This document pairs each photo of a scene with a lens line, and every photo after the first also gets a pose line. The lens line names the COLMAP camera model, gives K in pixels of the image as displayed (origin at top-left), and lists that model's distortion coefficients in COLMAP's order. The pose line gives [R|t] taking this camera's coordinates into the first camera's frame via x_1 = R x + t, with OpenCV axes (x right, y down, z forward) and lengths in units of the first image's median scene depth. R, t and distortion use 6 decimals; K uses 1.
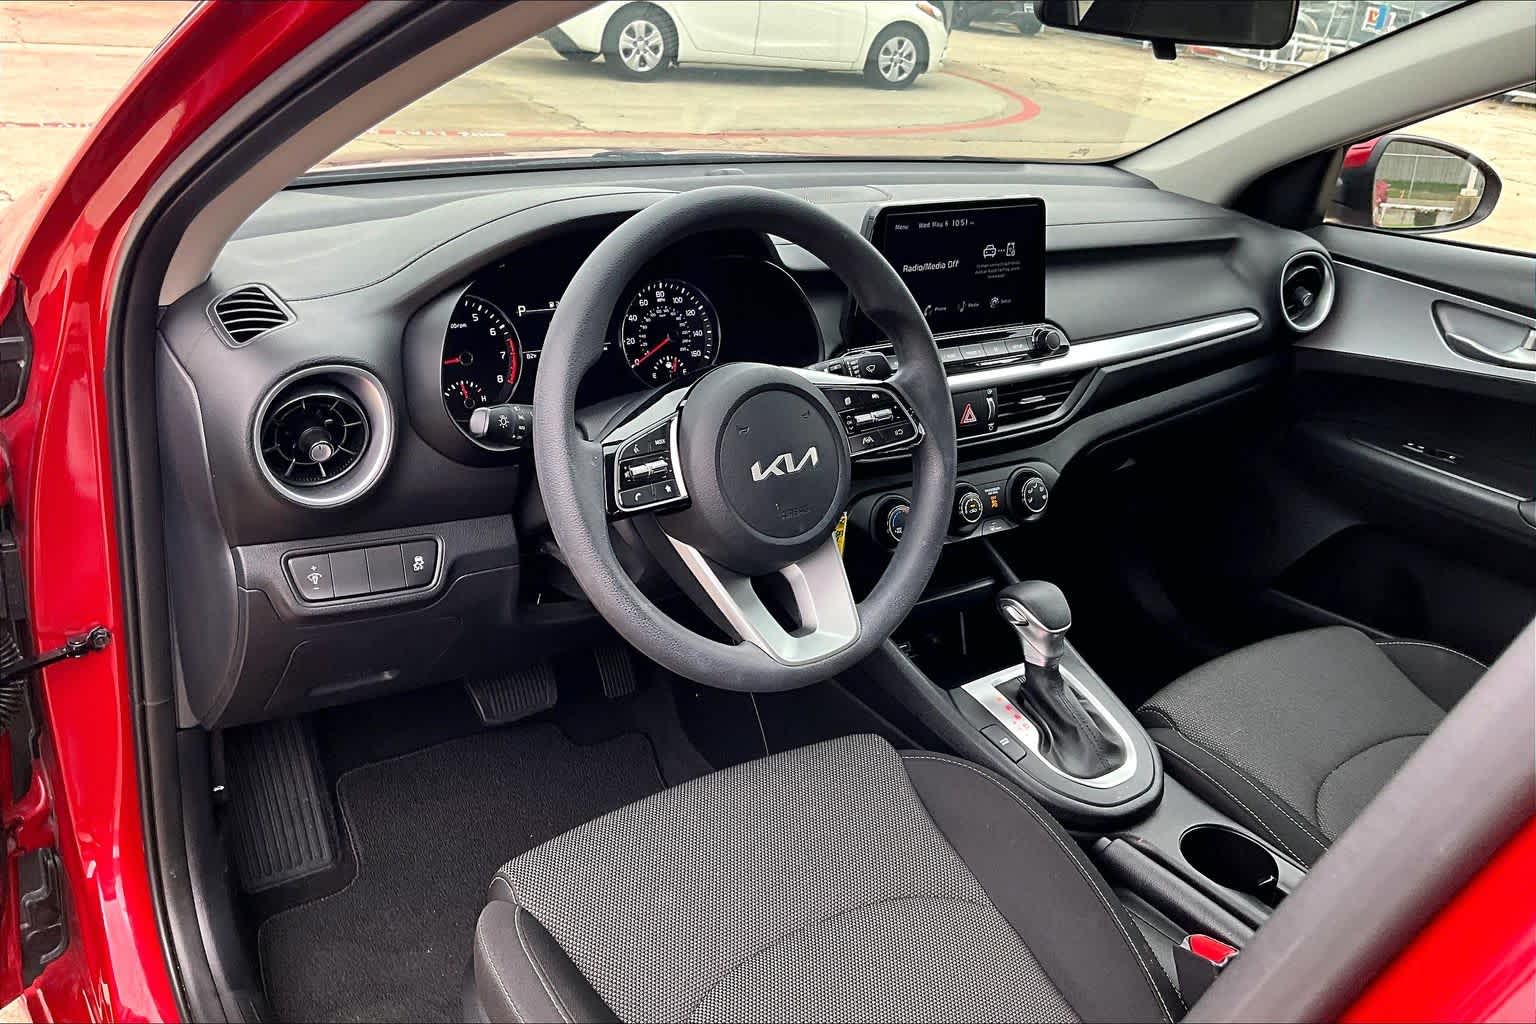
lens RADIAL K [[1285.1, 0, 758.2], [0, 1285.1, 518.2], [0, 0, 1]] dist [0.059653, -0.137514]
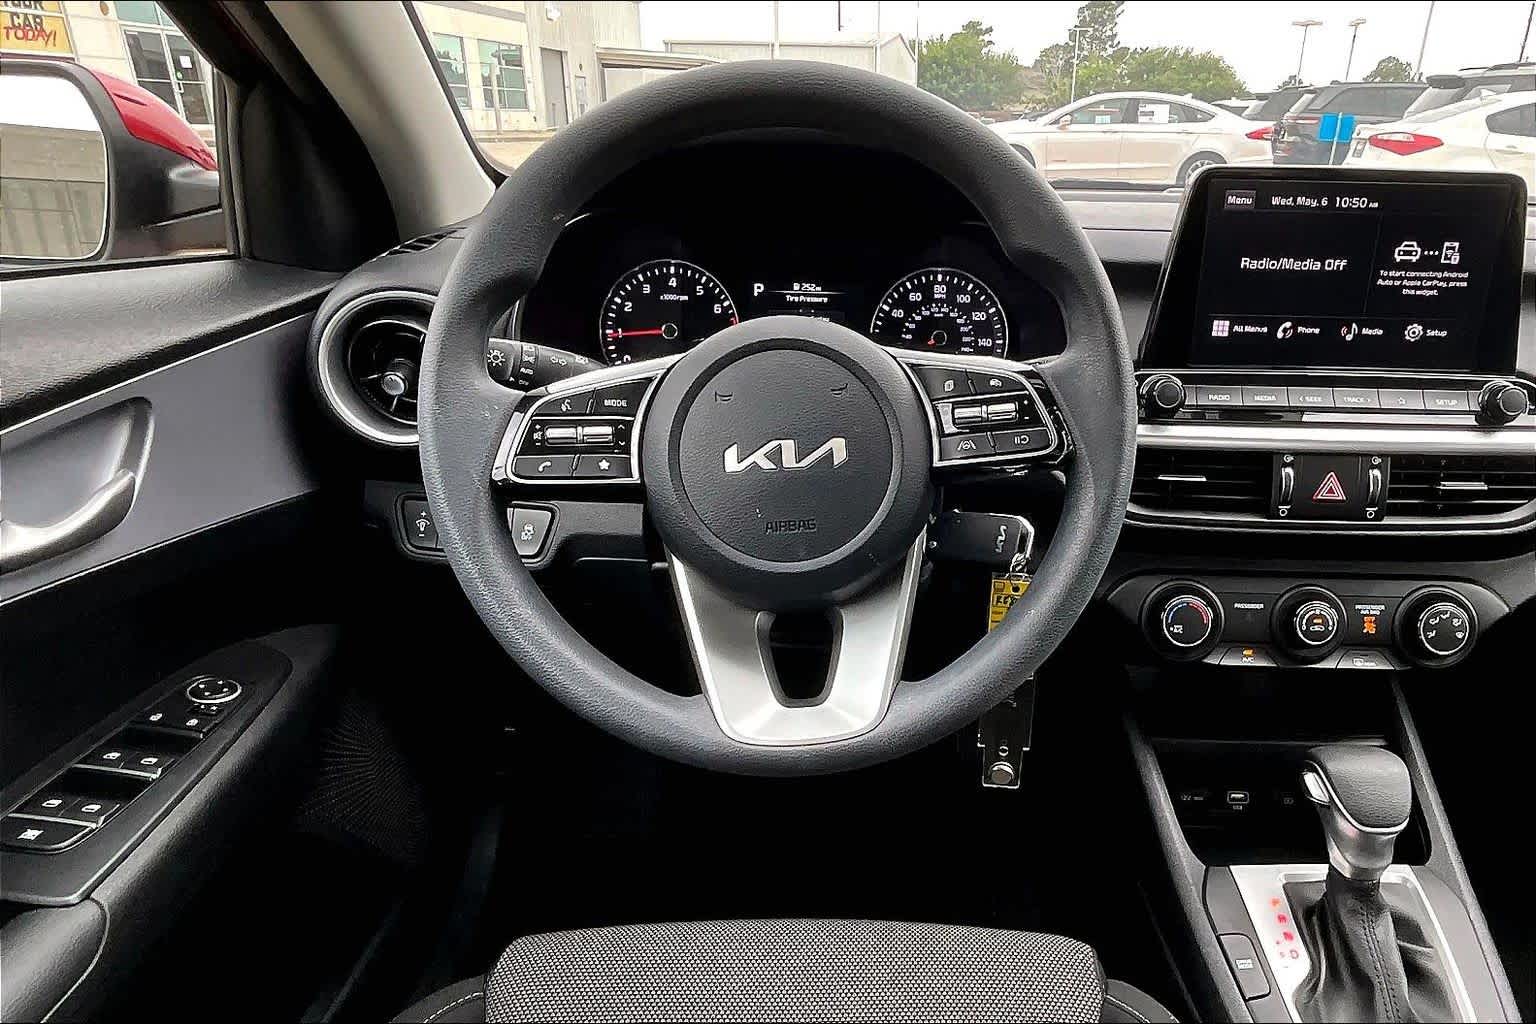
lens RADIAL K [[1021.7, 0, 896.2], [0, 1021.7, 593.3], [0, 0, 1]] dist [-0.008695, -0.012708]
pose [[0.819665, 0.184474, -0.542327, 0.291878], [-0.194373, 0.980127, 0.039621, -0.002026], [0.538859, 0.072937, 0.839233, 0.442080]]
